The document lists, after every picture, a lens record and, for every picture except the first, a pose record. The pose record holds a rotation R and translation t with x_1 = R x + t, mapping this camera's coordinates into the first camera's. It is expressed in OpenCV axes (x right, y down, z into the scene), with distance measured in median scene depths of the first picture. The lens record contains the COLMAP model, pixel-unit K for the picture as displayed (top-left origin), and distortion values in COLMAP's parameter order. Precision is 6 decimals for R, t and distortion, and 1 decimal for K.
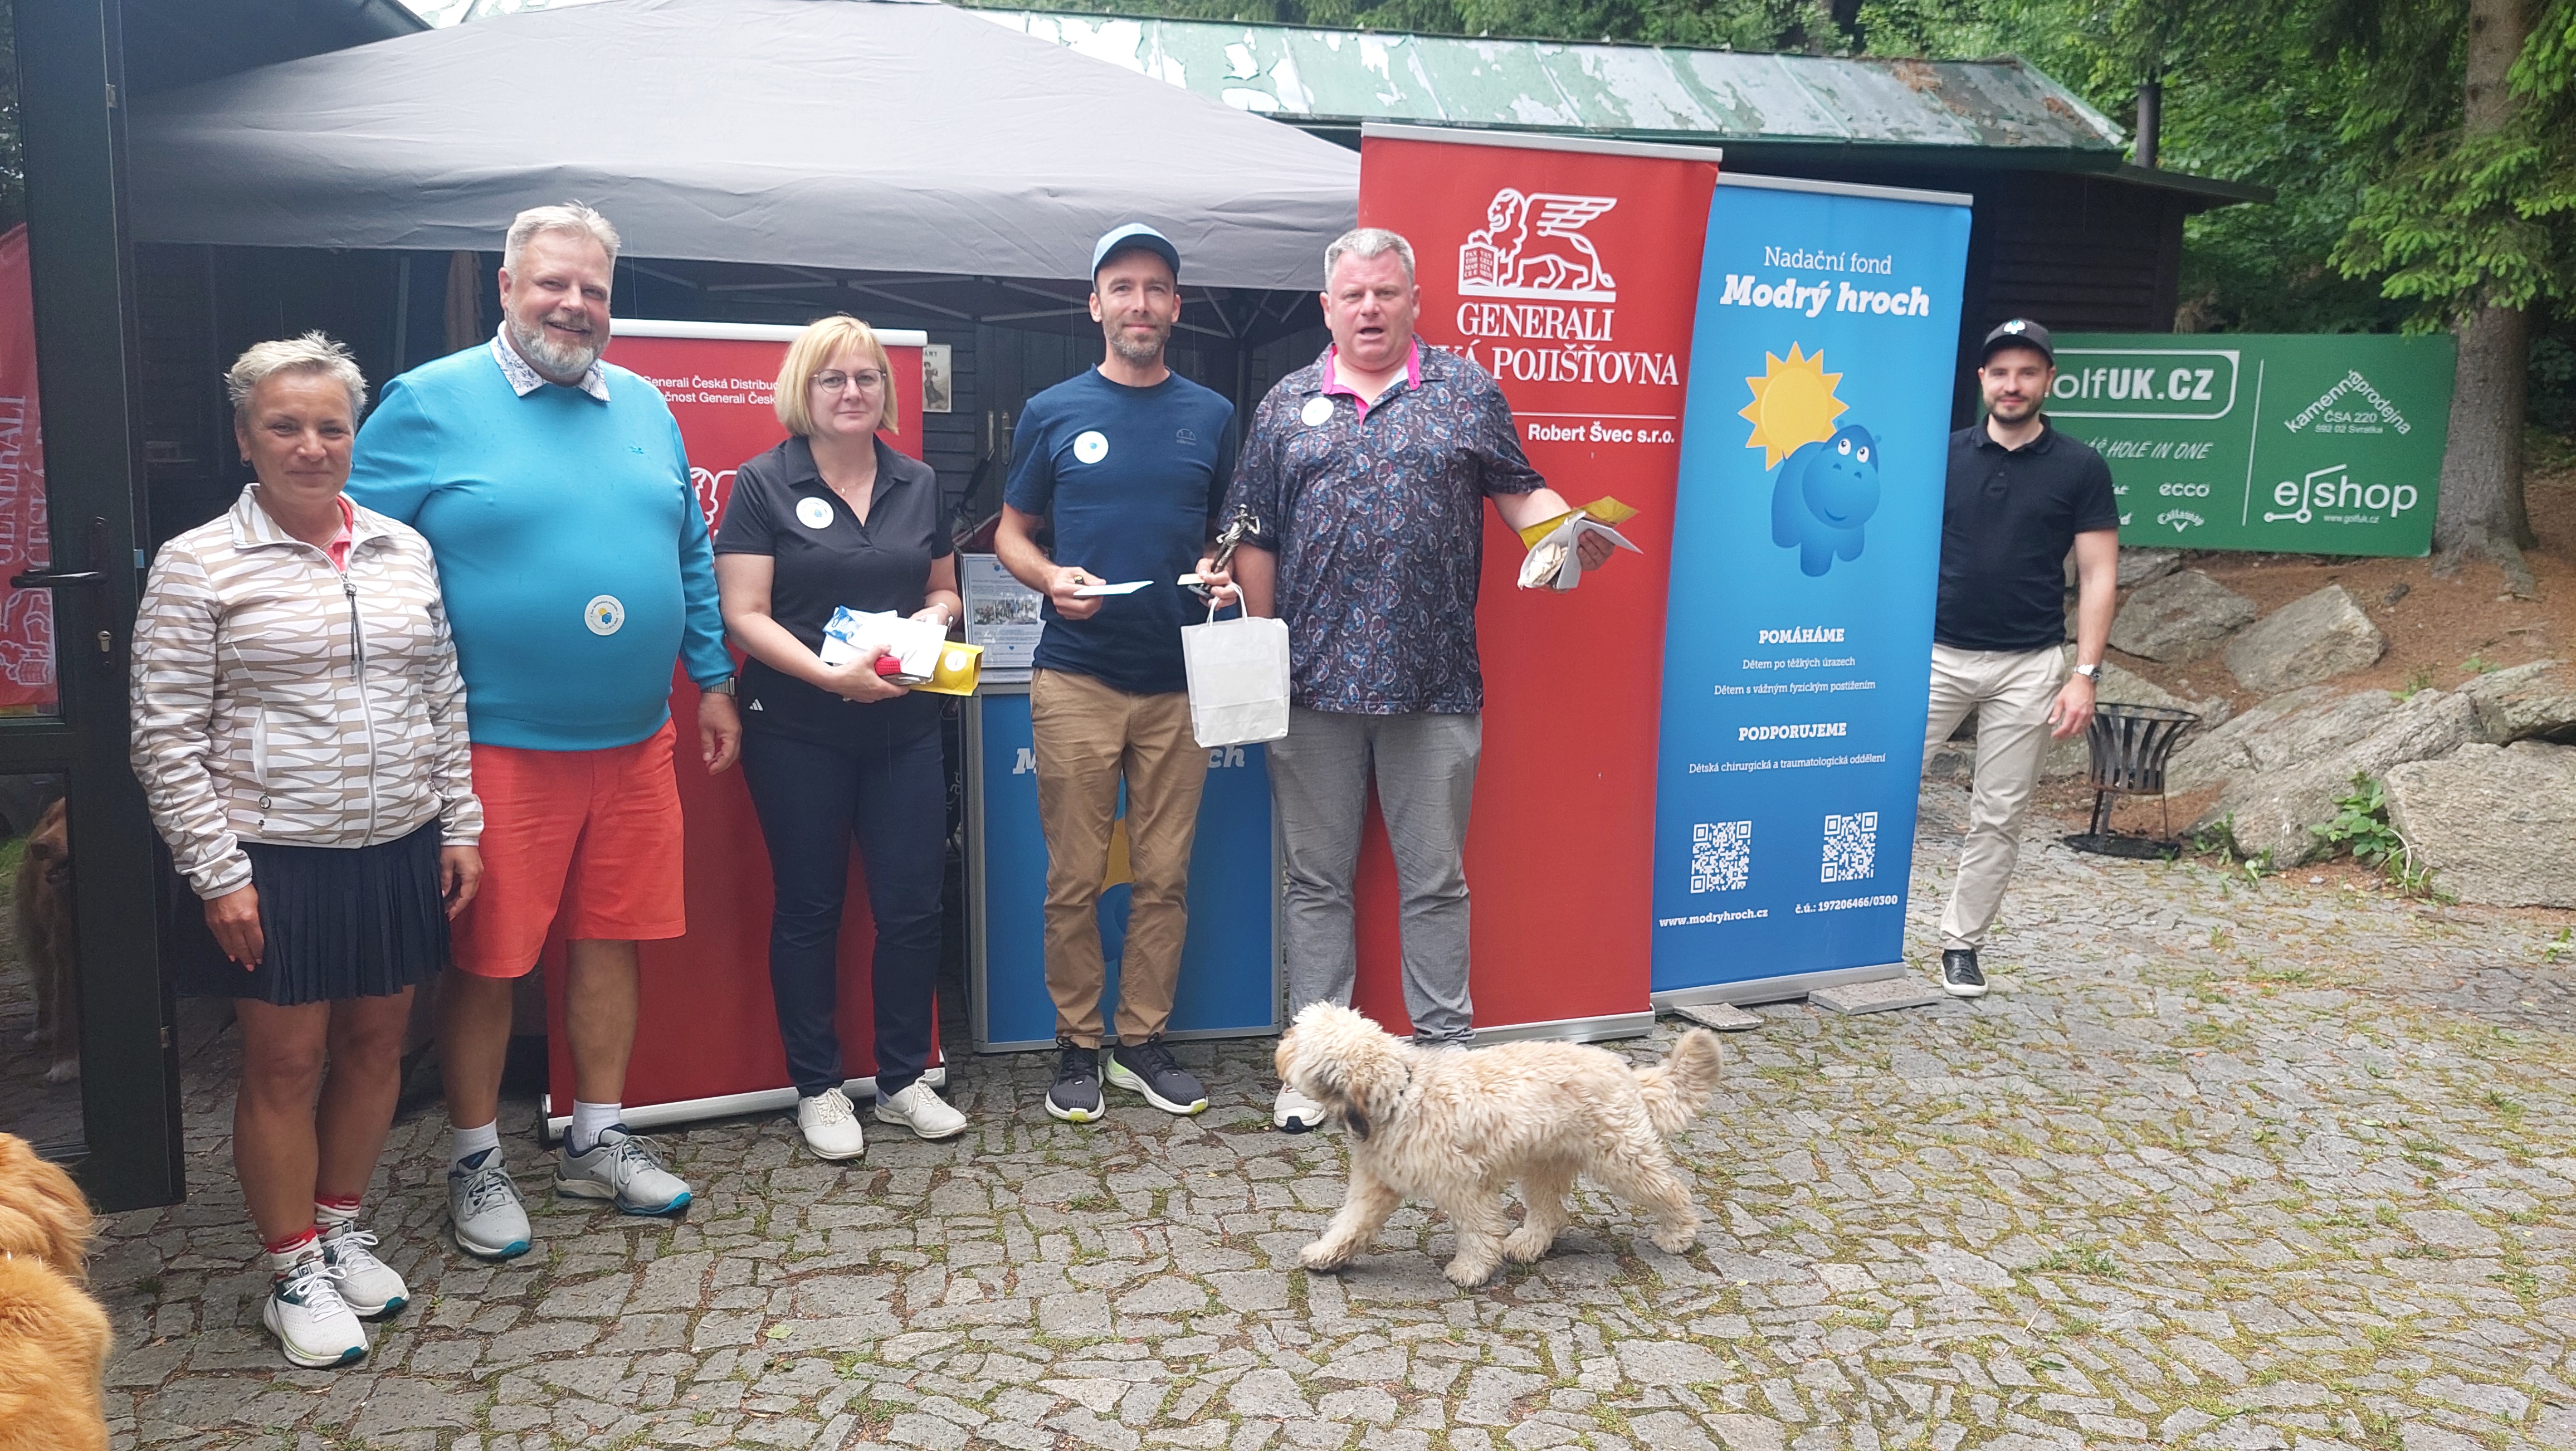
lens RADIAL K [[1794.4, 0, 1275.8], [0, 1794.4, 732.7], [0, 0, 1]] dist [0.060757, -0.090510]
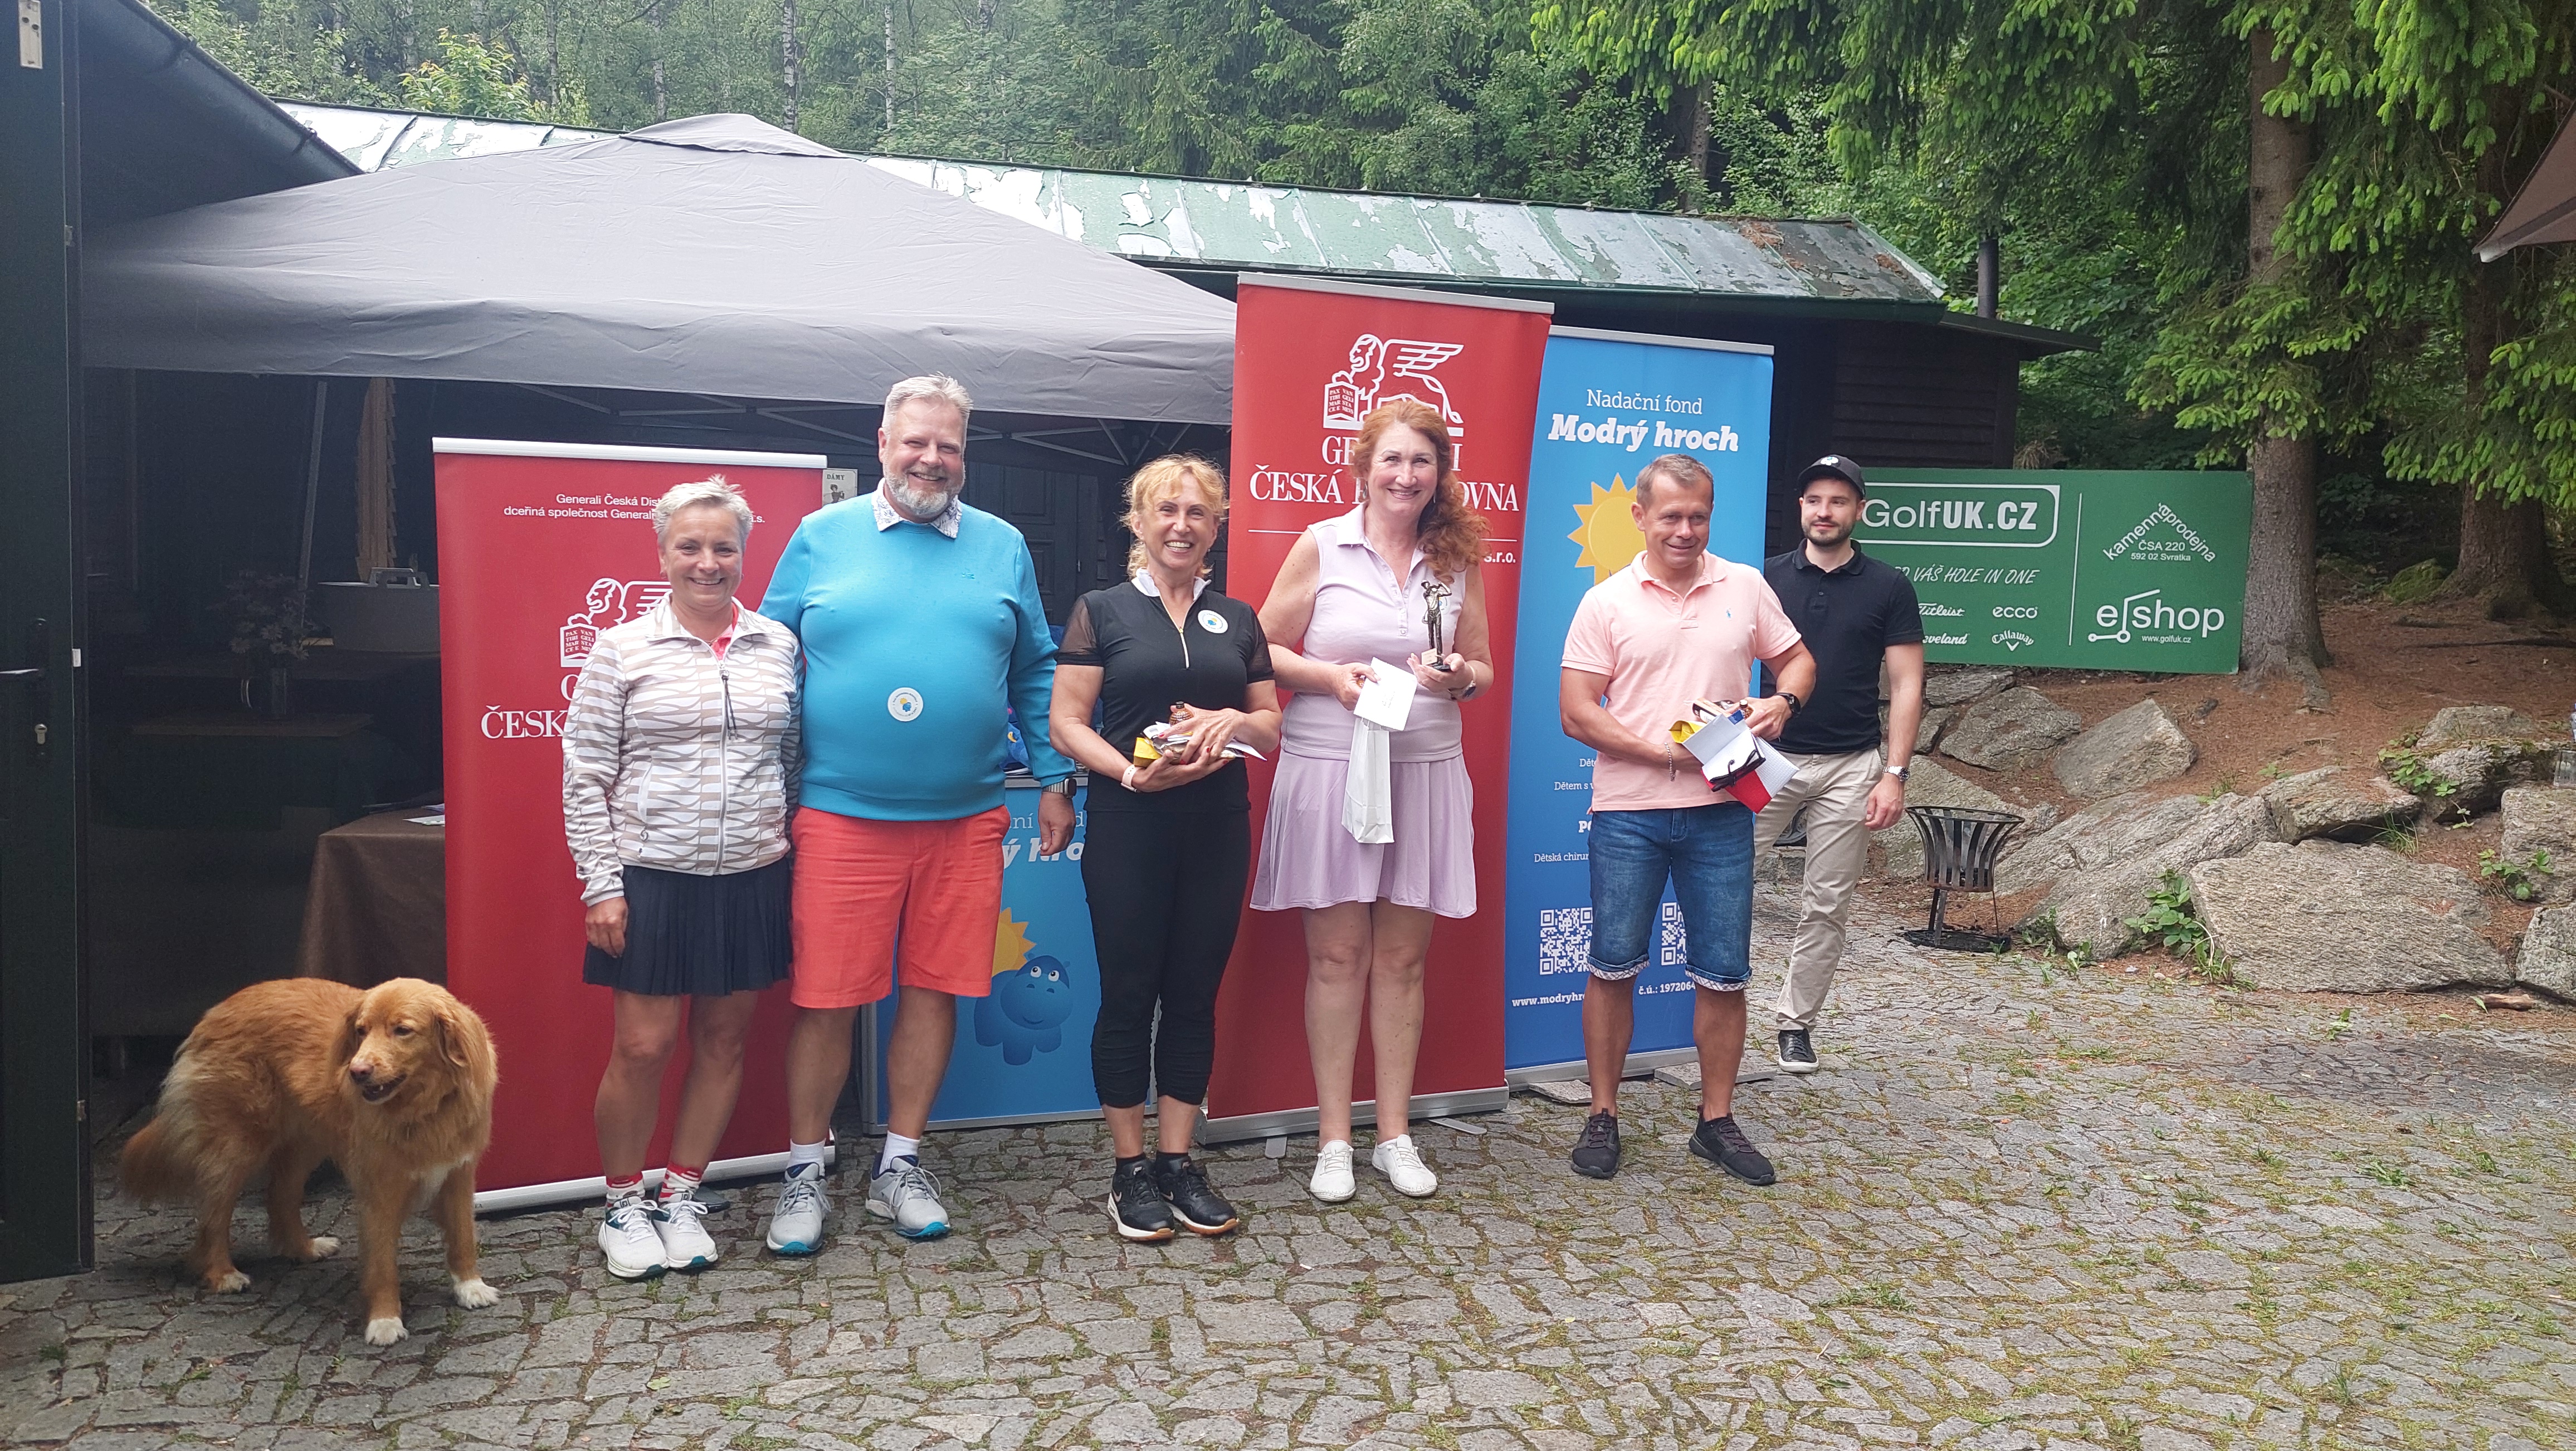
lens RADIAL K [[1761.4, 0, 1288.0], [0, 1761.4, 725.5], [0, 0, 1]] dist [0.062677, -0.081387]
pose [[0.998201, -0.000872, 0.059952, 0.019846], [0.005097, 0.997509, -0.070354, 0.016492], [-0.059741, 0.070533, 0.995719, -0.067668]]
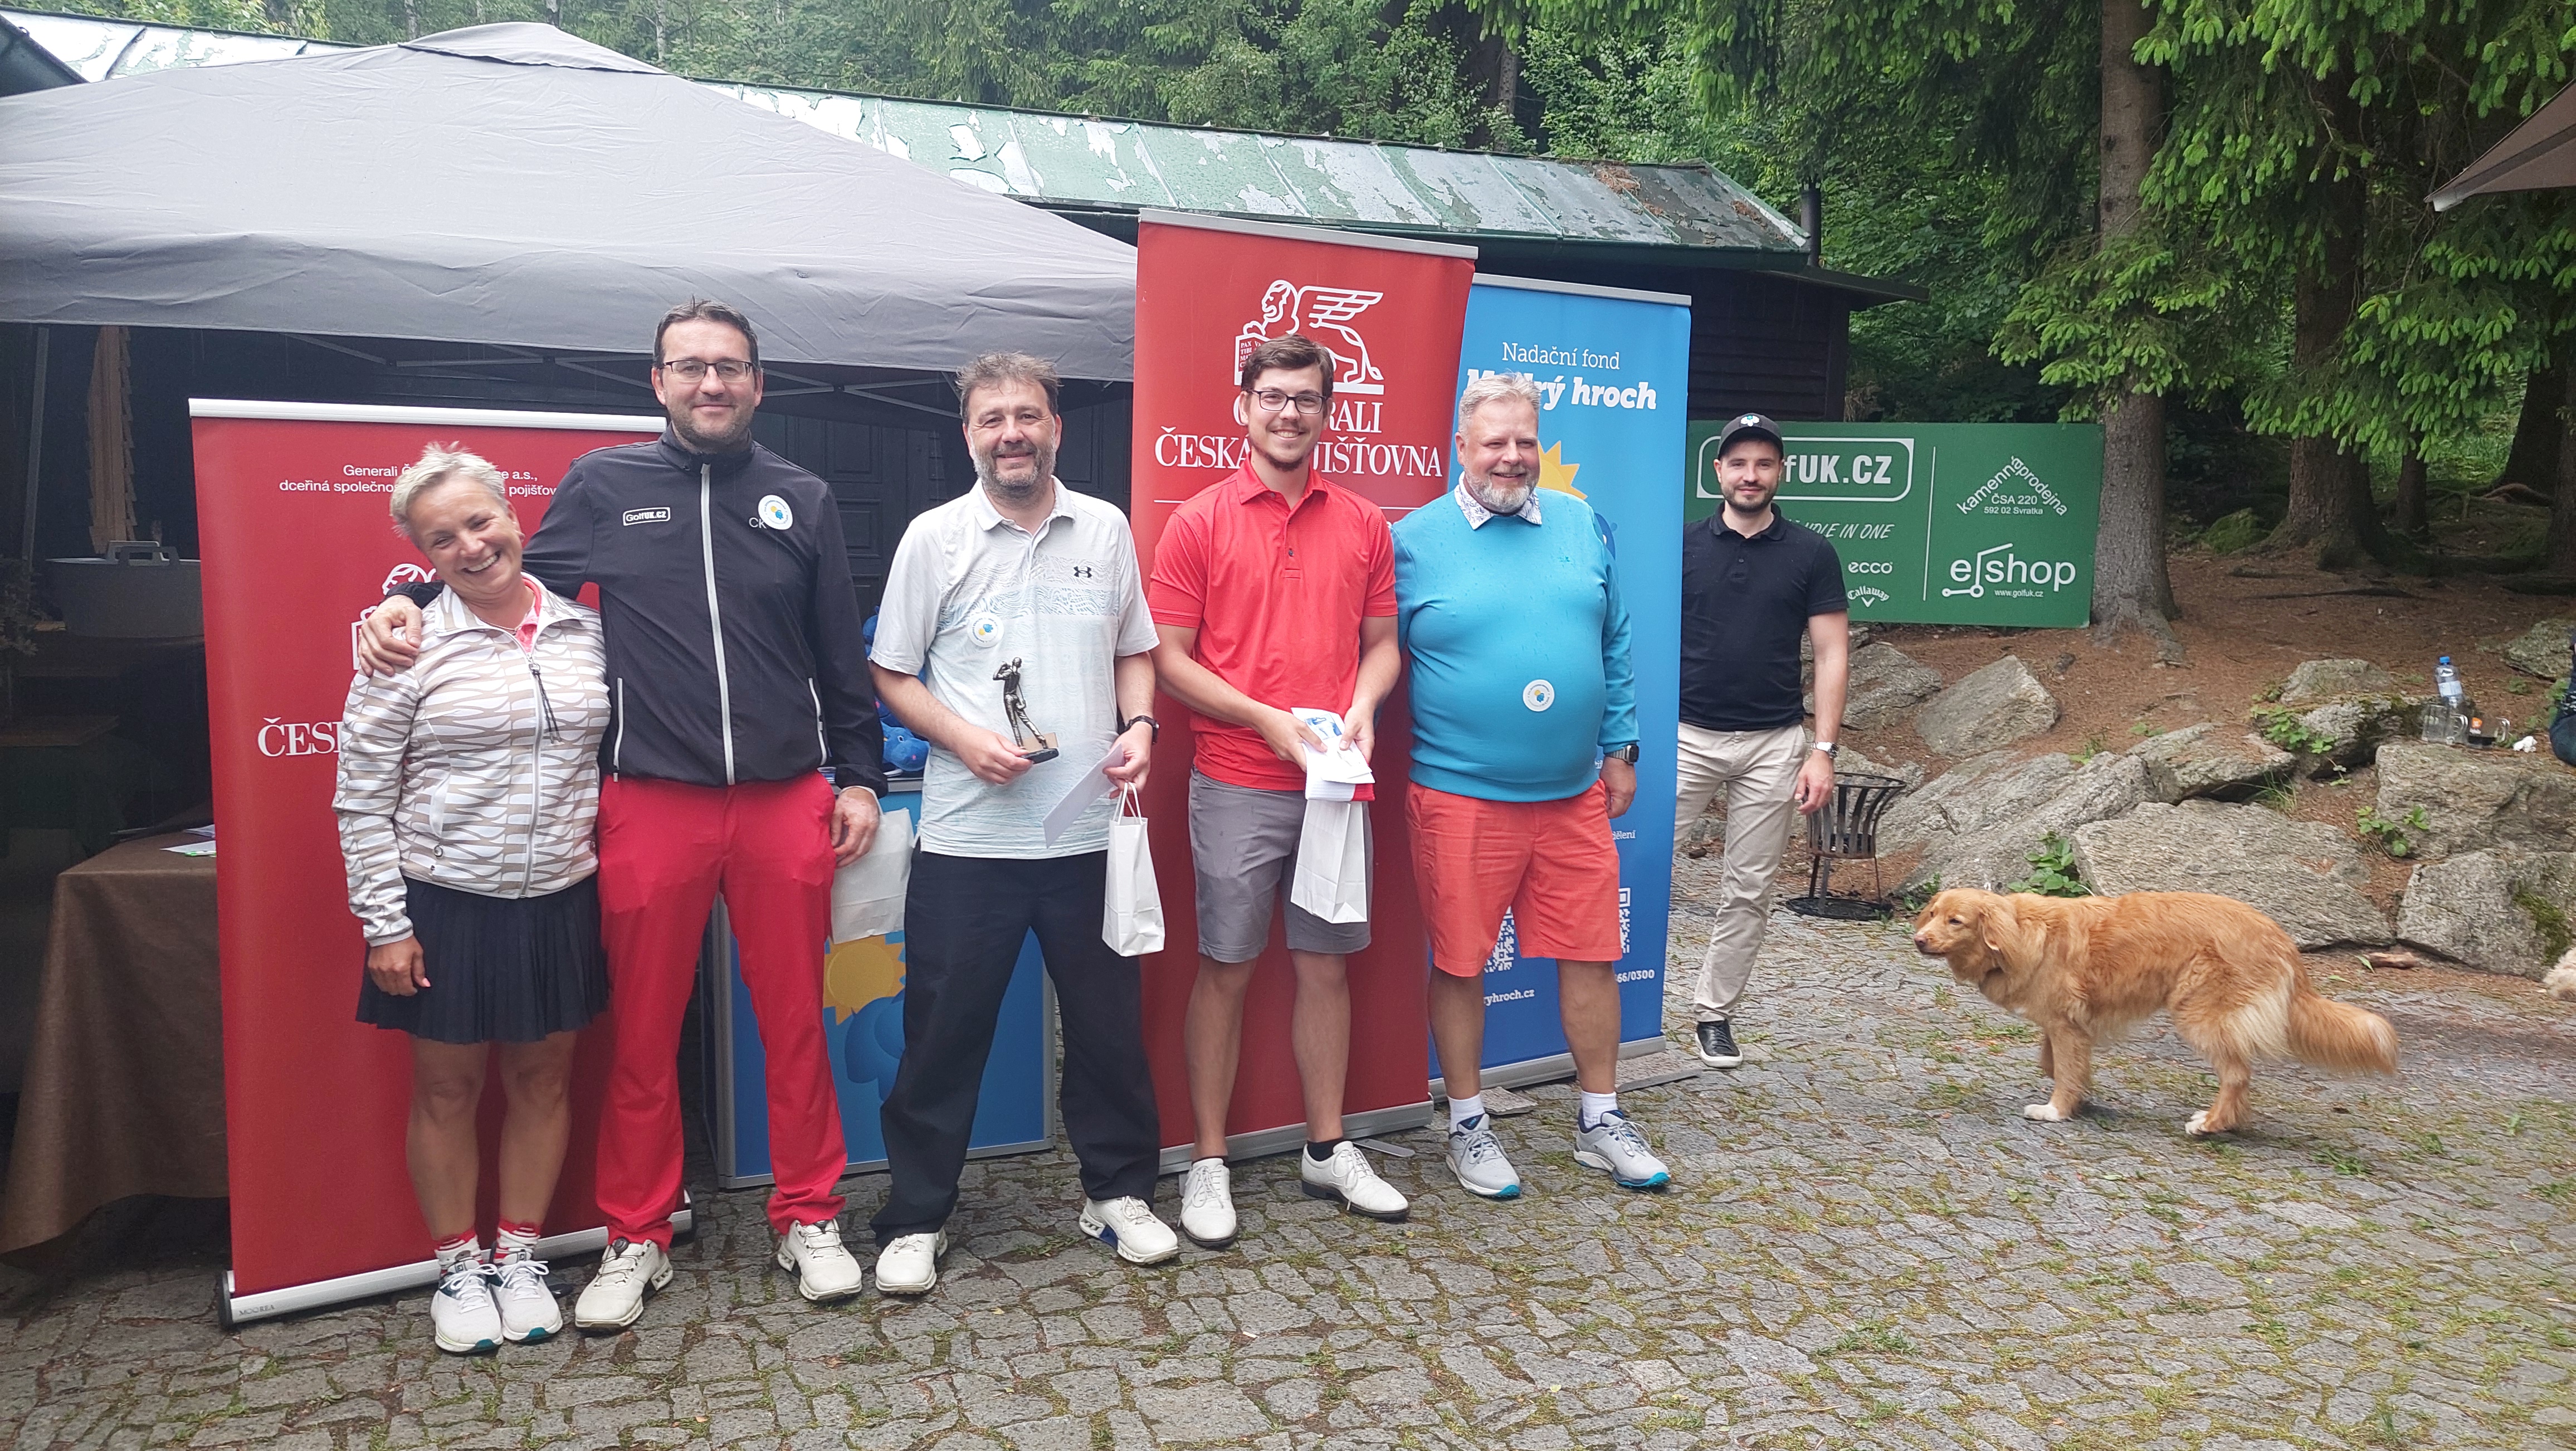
lens RADIAL K [[1796.7, 0, 1282.3], [0, 1796.7, 715.5], [0, 0, 1]] dist [0.069100, -0.102488]
pose [[0.987337, -0.019014, 0.157493, -0.028835], [0.027122, 0.998406, -0.049493, -0.012239], [-0.156301, 0.053138, 0.986279, 0.030306]]
